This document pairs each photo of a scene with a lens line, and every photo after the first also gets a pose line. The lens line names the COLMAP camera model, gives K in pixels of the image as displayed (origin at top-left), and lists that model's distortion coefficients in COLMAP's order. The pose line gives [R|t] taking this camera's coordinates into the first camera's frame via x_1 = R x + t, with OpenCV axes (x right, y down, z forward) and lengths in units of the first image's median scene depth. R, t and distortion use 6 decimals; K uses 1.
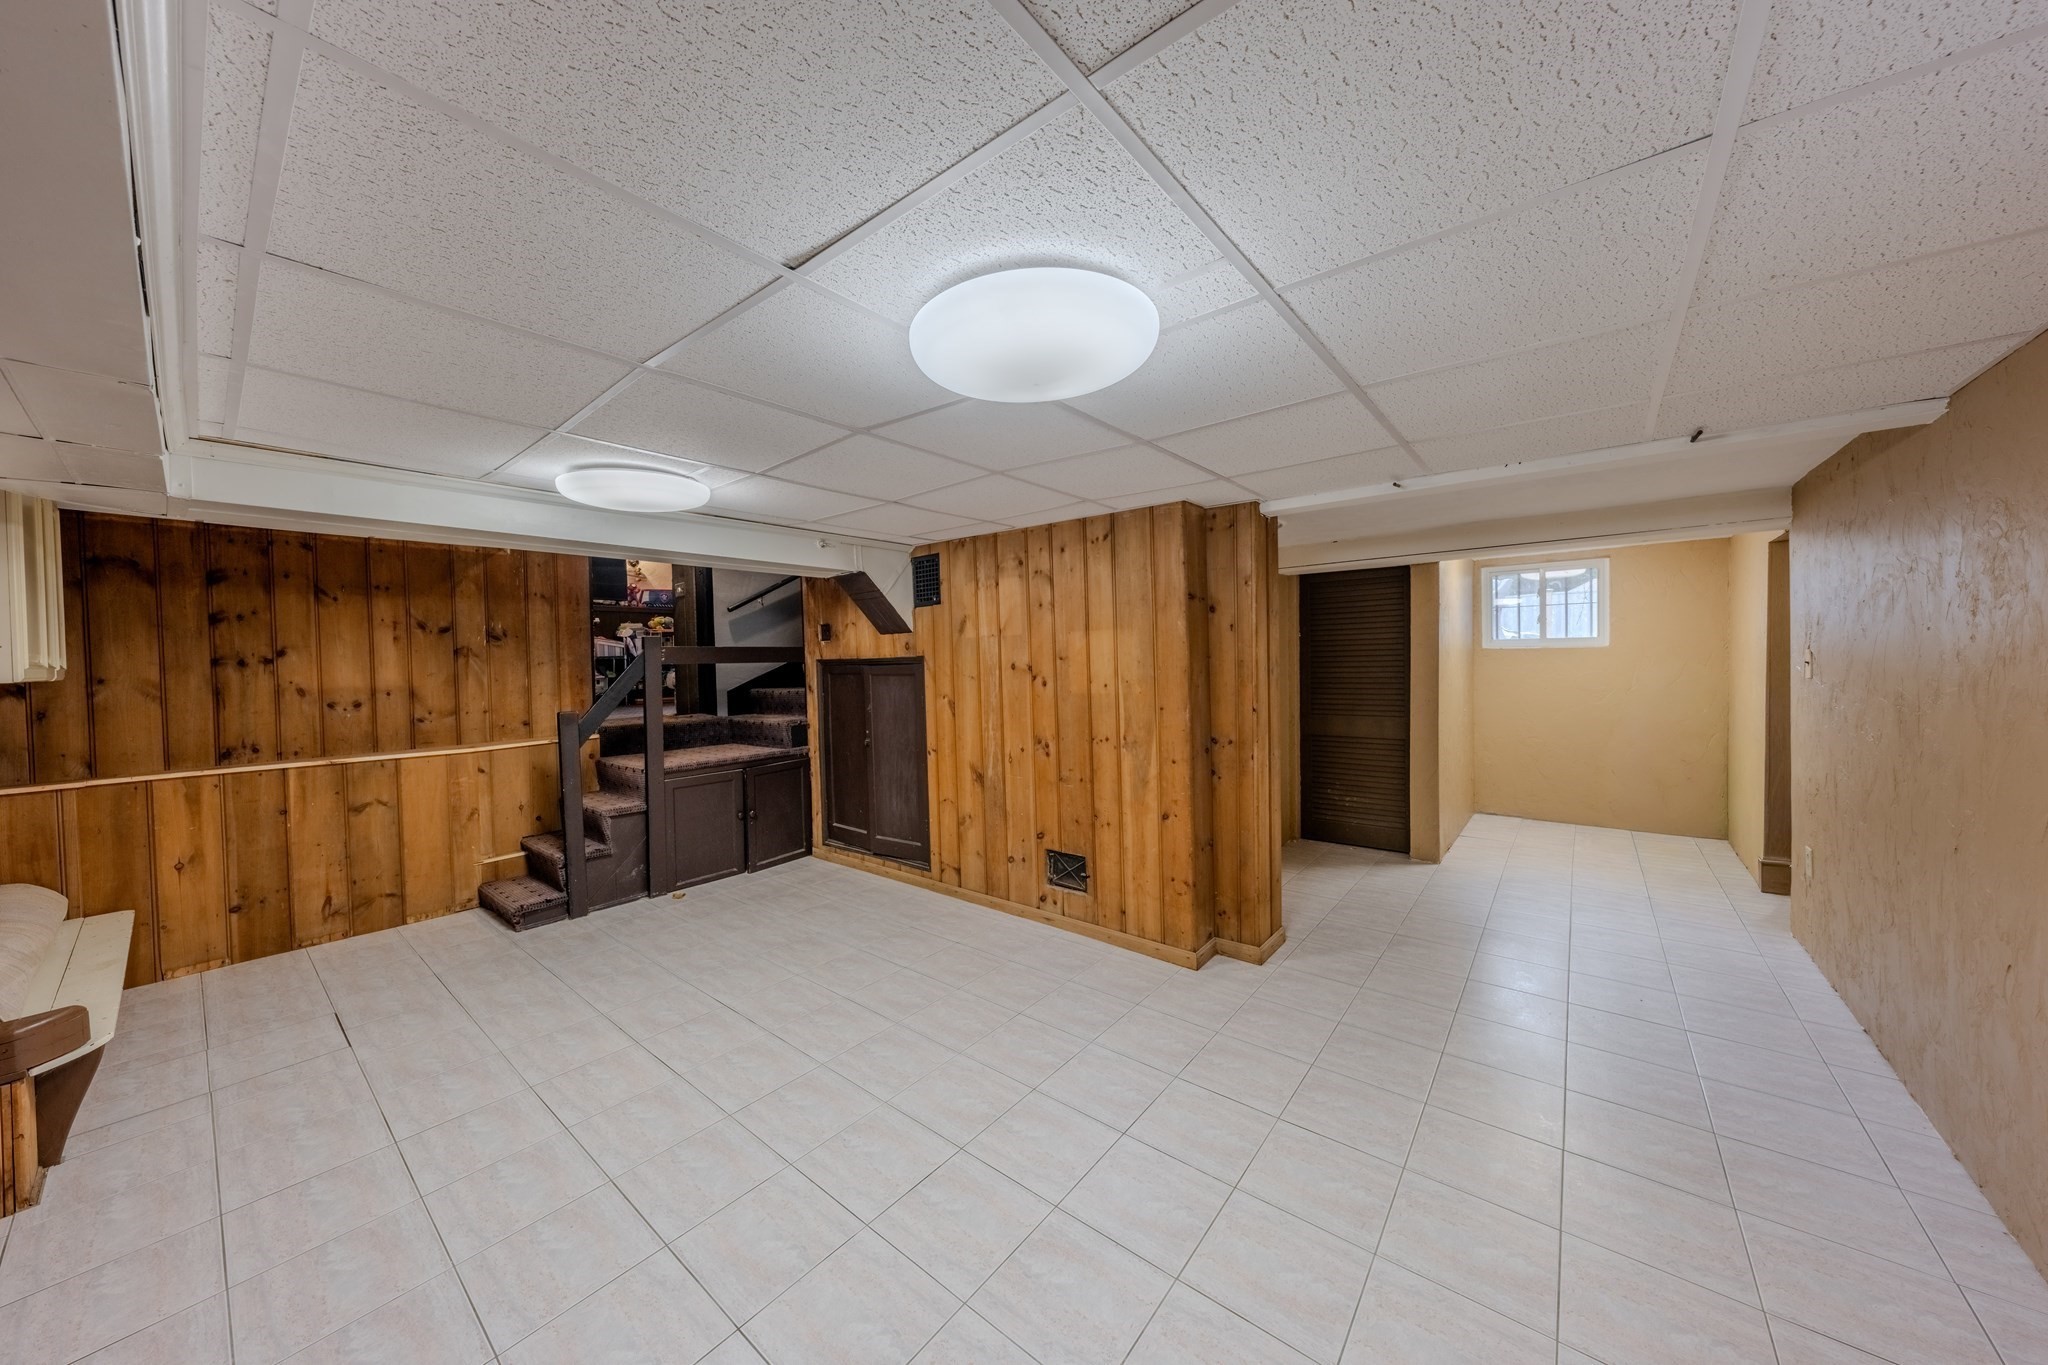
lens RADIAL K [[685.5, 0, 1023.5], [0, 685.5, 673.2], [0, 0, 1]] dist [-0.000176, -0.000081]
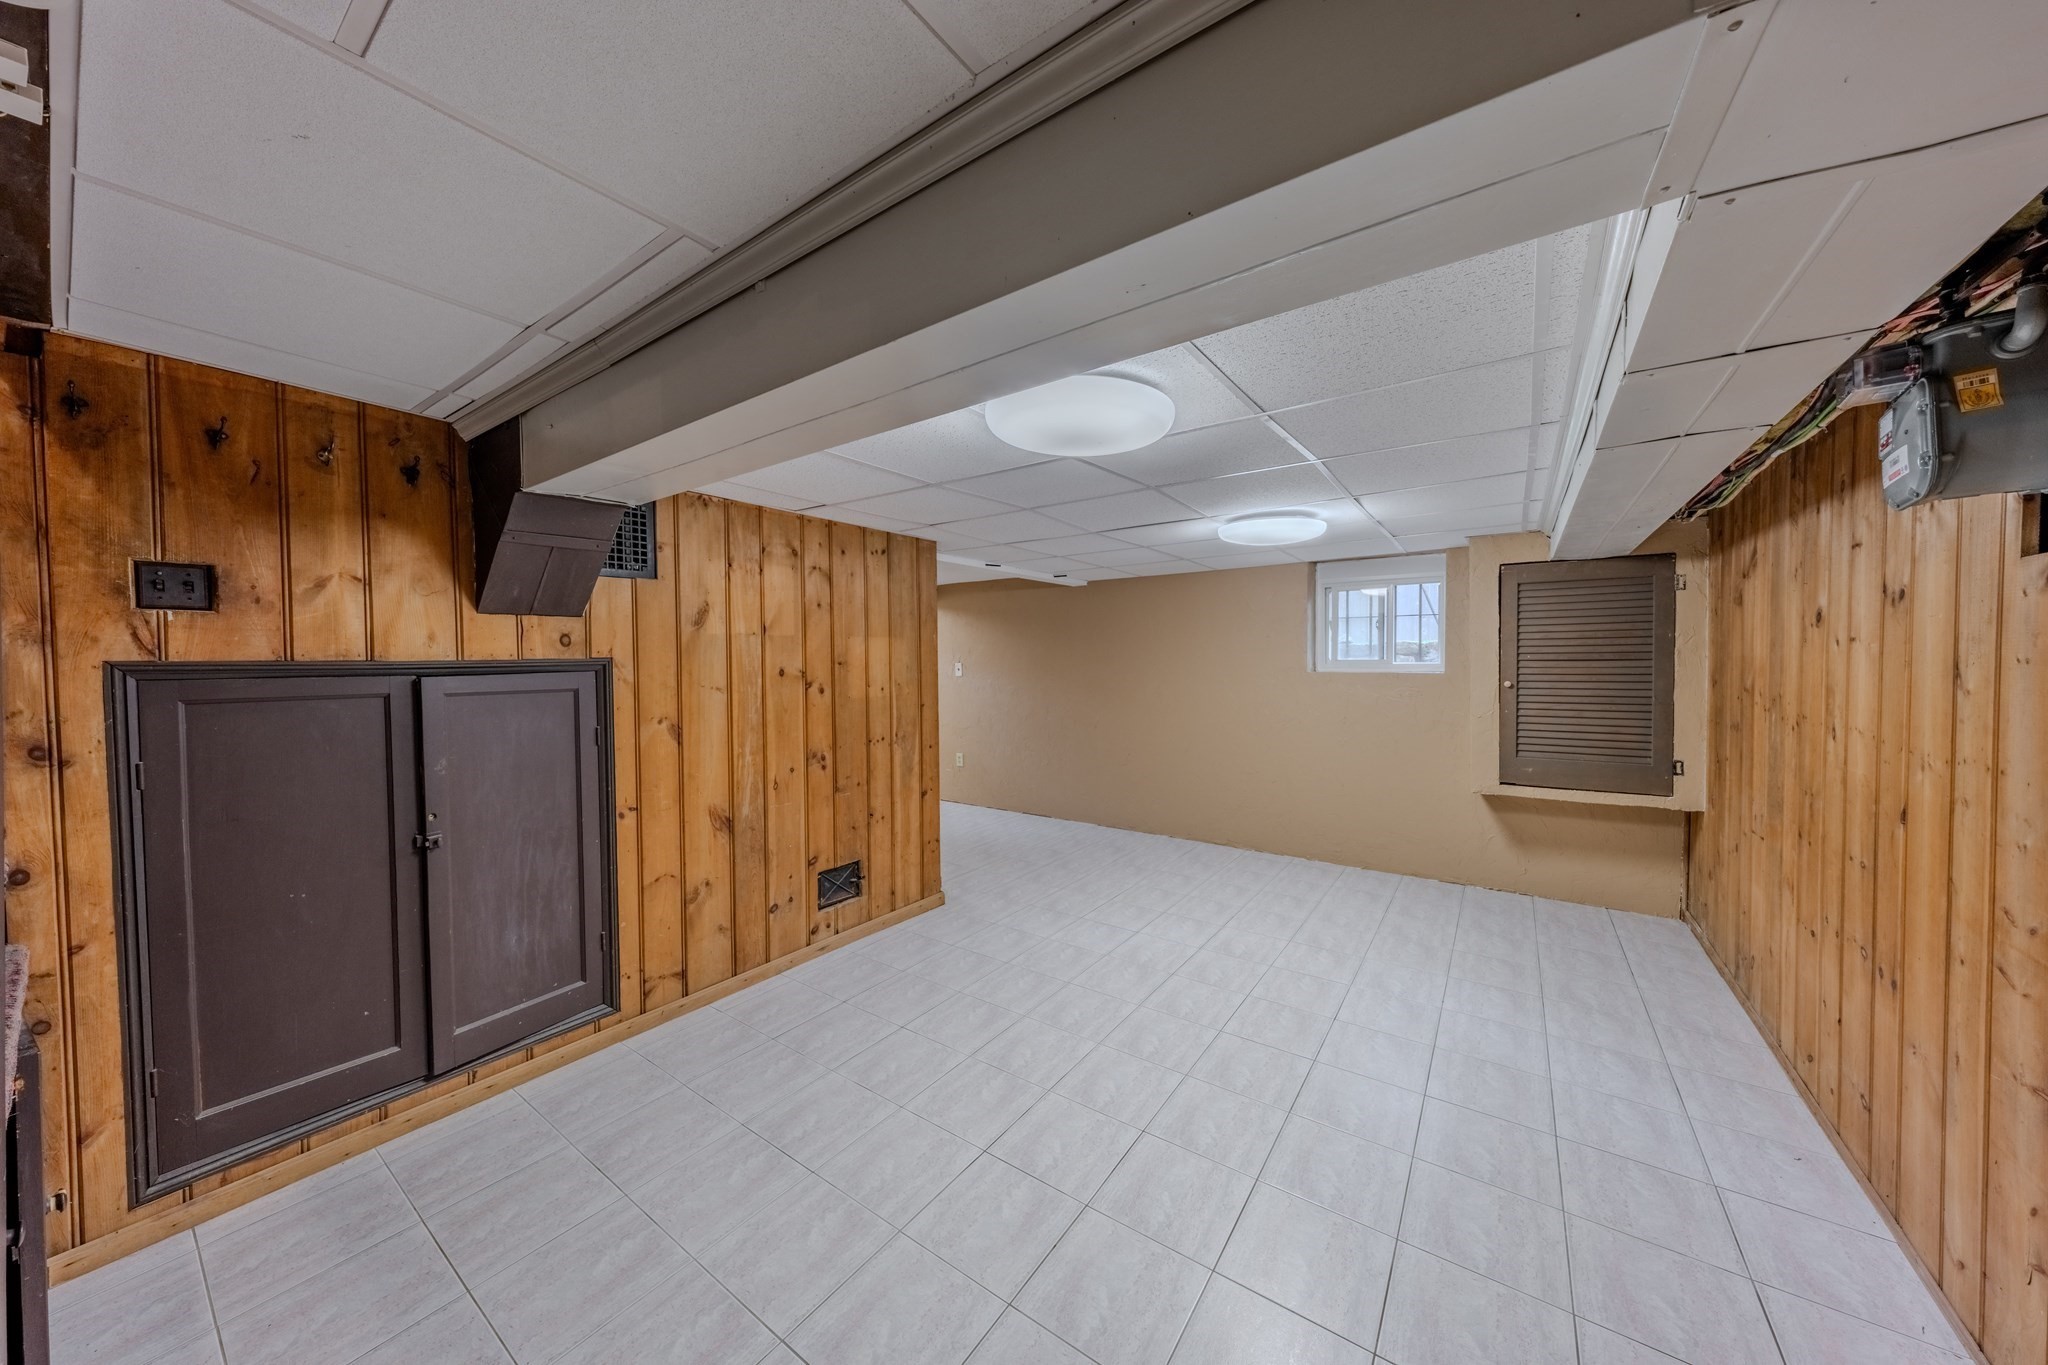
lens RADIAL K [[685.5, 0, 1023.5], [0, 685.5, 673.2], [0, 0, 1]] dist [-0.000176, -0.000081]
pose [[-0.064149, -0.000163, 0.997940, -0.891601], [0.030555, 0.999531, 0.002128, -0.002053], [-0.997472, 0.030628, -0.064114, 0.778123]]
